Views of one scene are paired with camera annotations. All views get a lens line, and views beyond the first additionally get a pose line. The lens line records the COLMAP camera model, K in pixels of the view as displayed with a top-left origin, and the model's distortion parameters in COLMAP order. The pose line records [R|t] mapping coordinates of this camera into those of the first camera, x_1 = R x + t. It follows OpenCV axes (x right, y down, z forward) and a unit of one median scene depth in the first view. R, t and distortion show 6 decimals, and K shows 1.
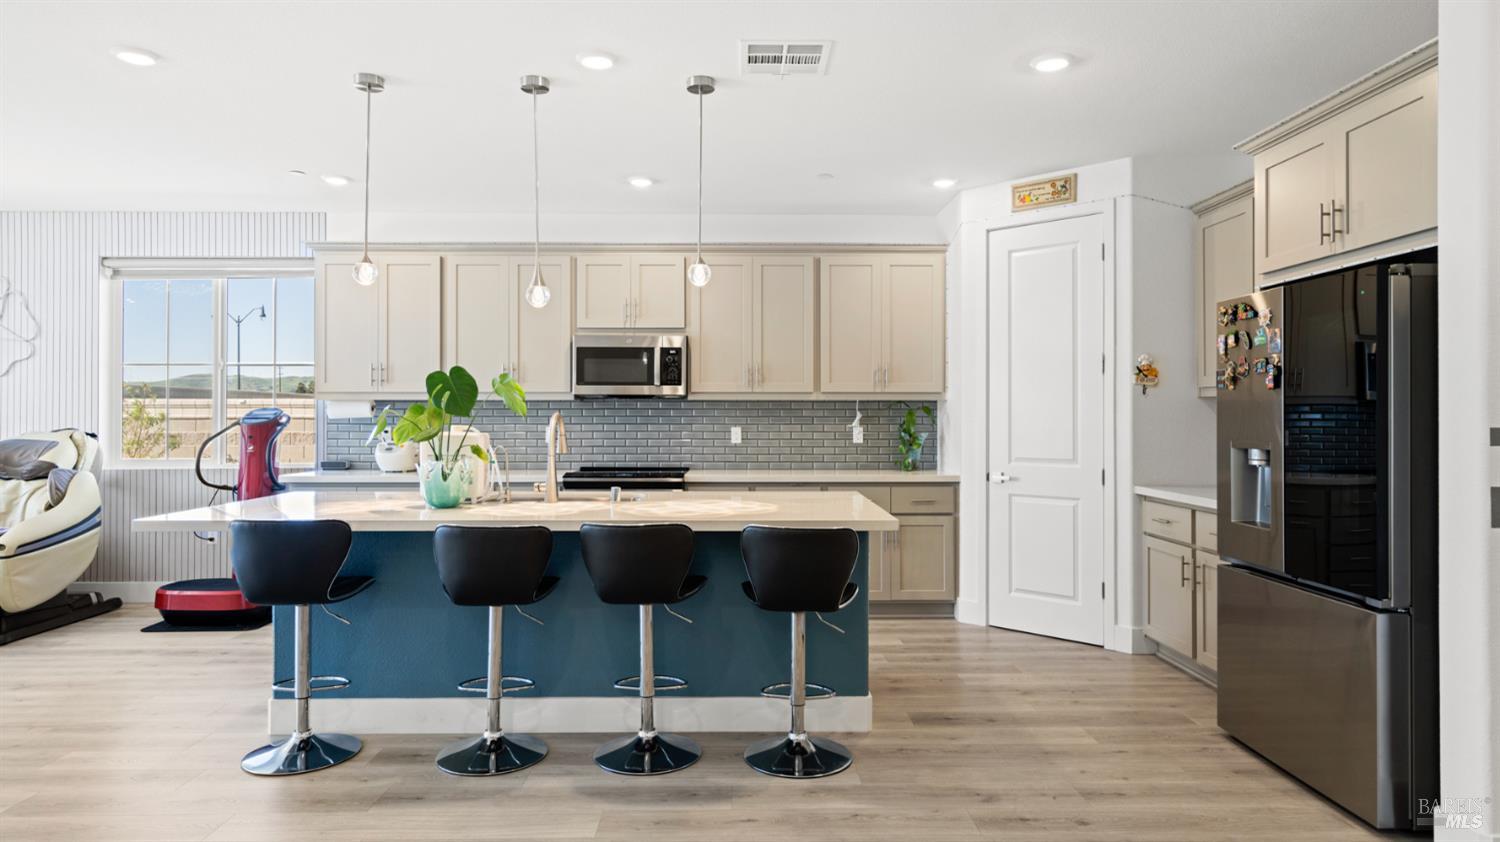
lens RADIAL K [[887.9, 0, 748.1], [0, 887.9, 410.9], [0, 0, 1]] dist [0.015566, 0.000218]
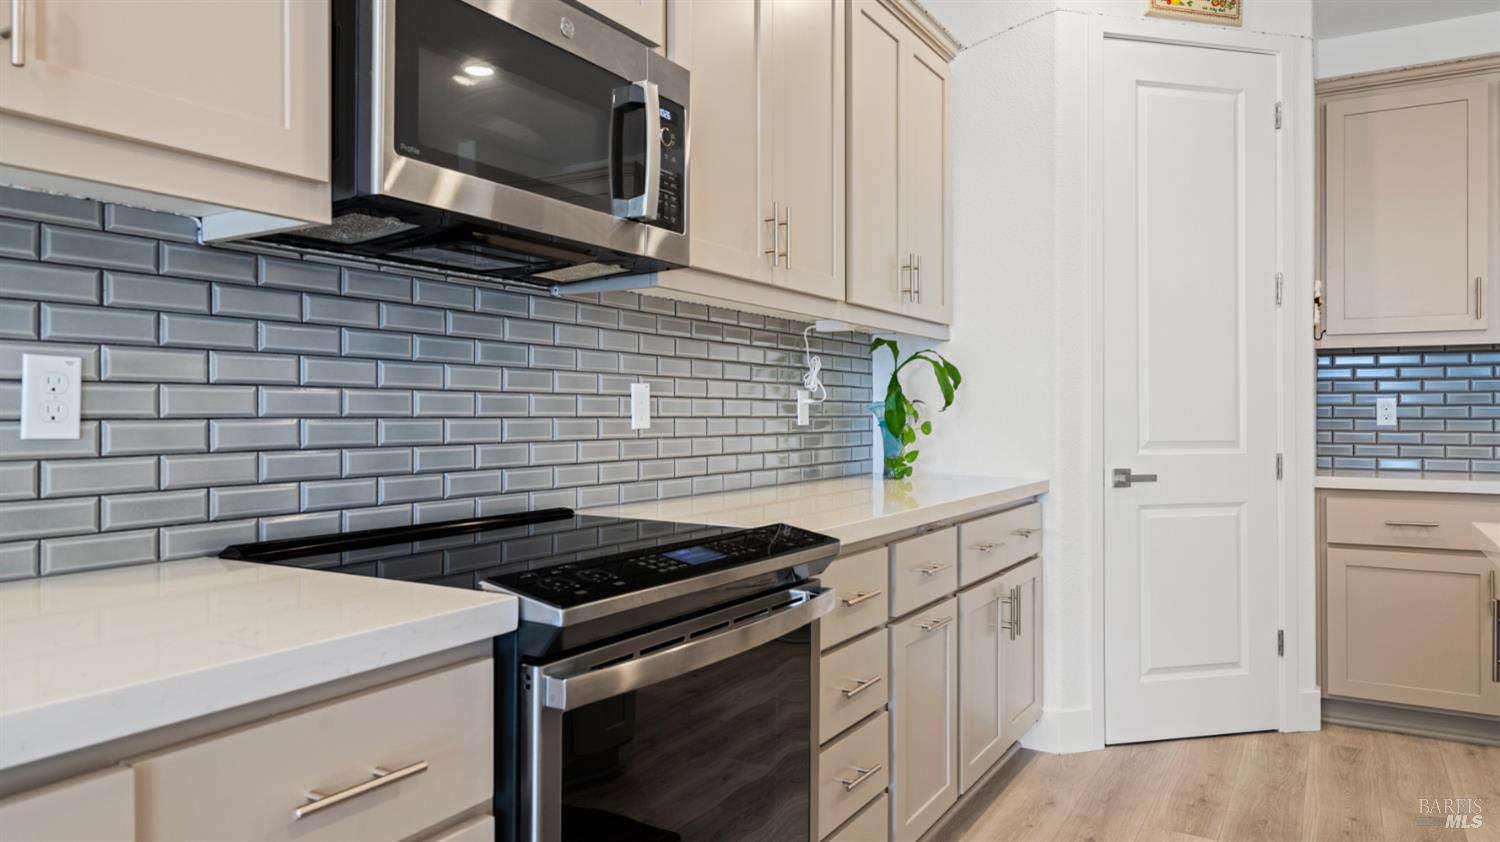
lens RADIAL K [[979.5, 0, 740.8], [0, 979.5, 408.0], [0, 0, 1]] dist [0.010860, -0.002788]
pose [[0.526659, 0.004651, 0.850064, -0.394468], [-0.005581, 0.999982, -0.002014, 0.034856], [-0.850058, -0.003684, 0.526676, 0.924262]]
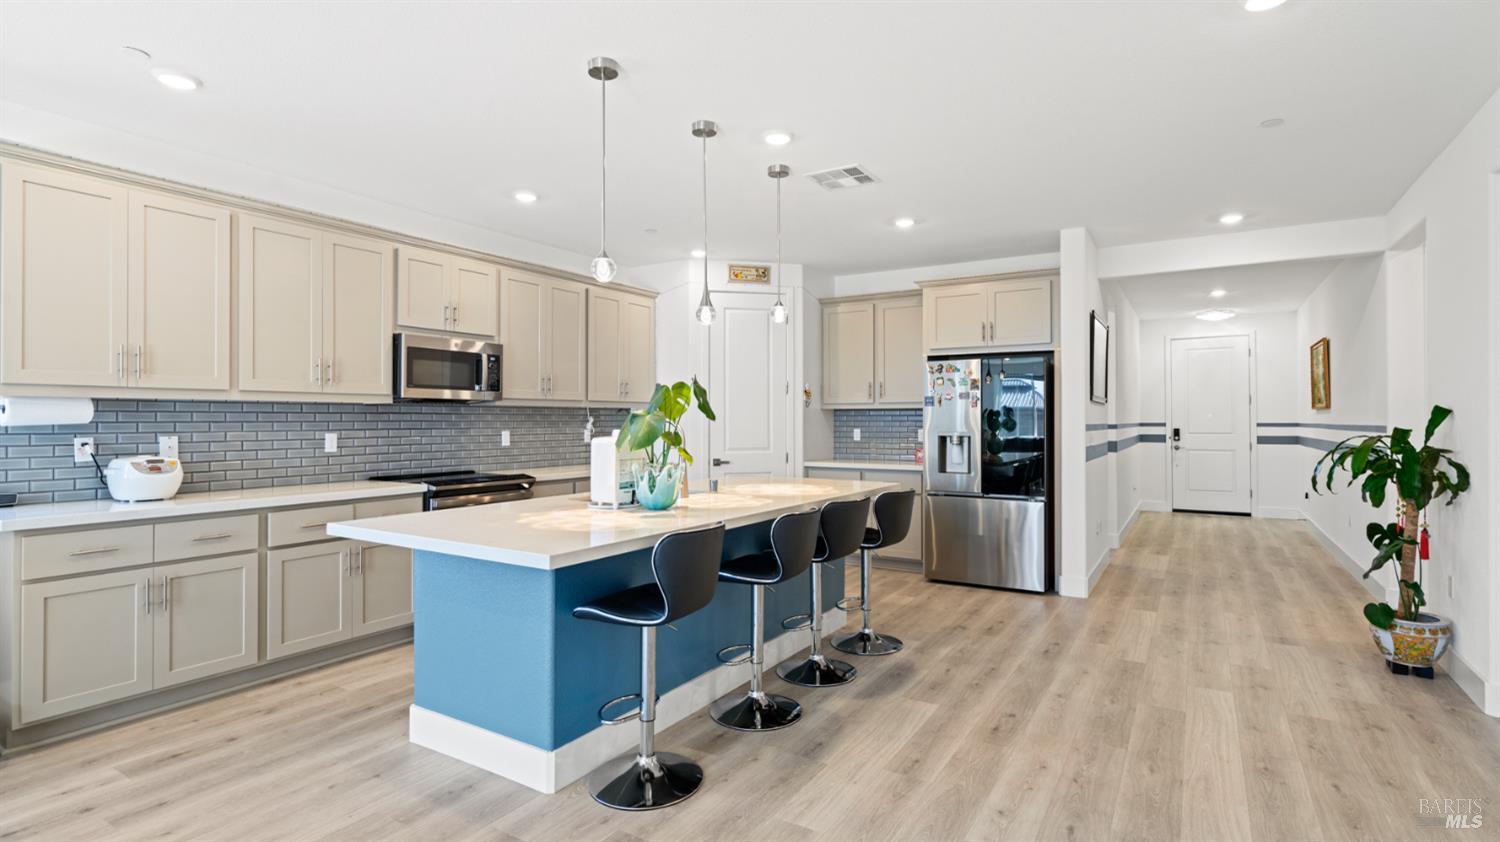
lens RADIAL K [[726.3, 0, 751.2], [0, 726.3, 418.2], [0, 0, 1]] dist [-0.009392, 0.000102]
pose [[0.535690, 0.000019, 0.844414, -0.728464], [-0.003991, 0.999989, 0.002509, -0.000568], [-0.844405, -0.004714, 0.535685, 0.333711]]
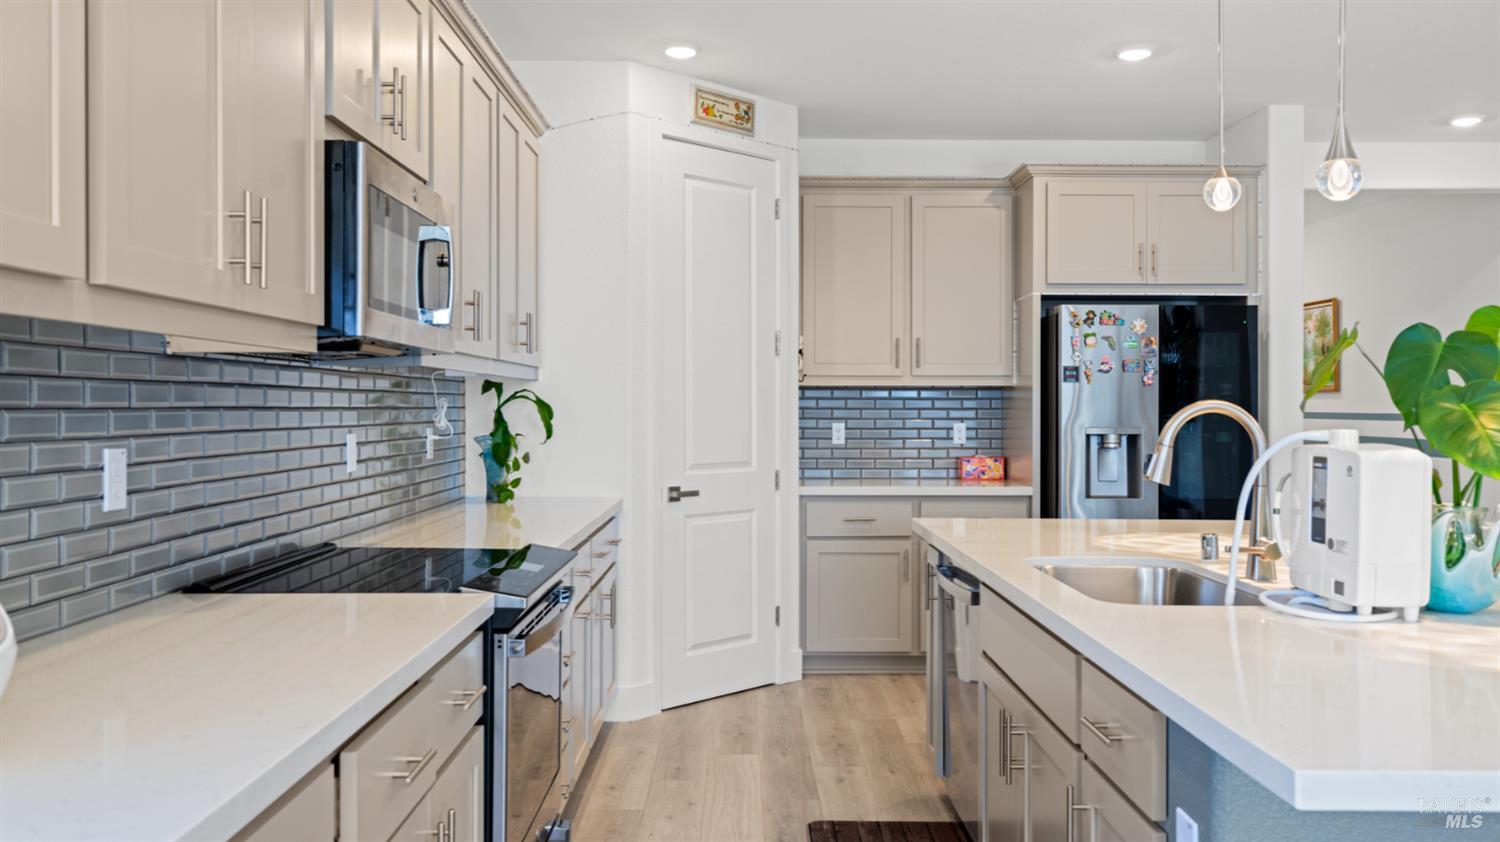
lens RADIAL K [[1195.2, 0, 748.3], [0, 1195.2, 405.4], [0, 0, 1]] dist [-0.006200, -0.012374]
pose [[0.004290, -0.000637, 0.999991, -0.692704], [-0.007666, 0.999970, 0.000670, 0.004225], [-0.999961, -0.007669, 0.004285, 0.987812]]
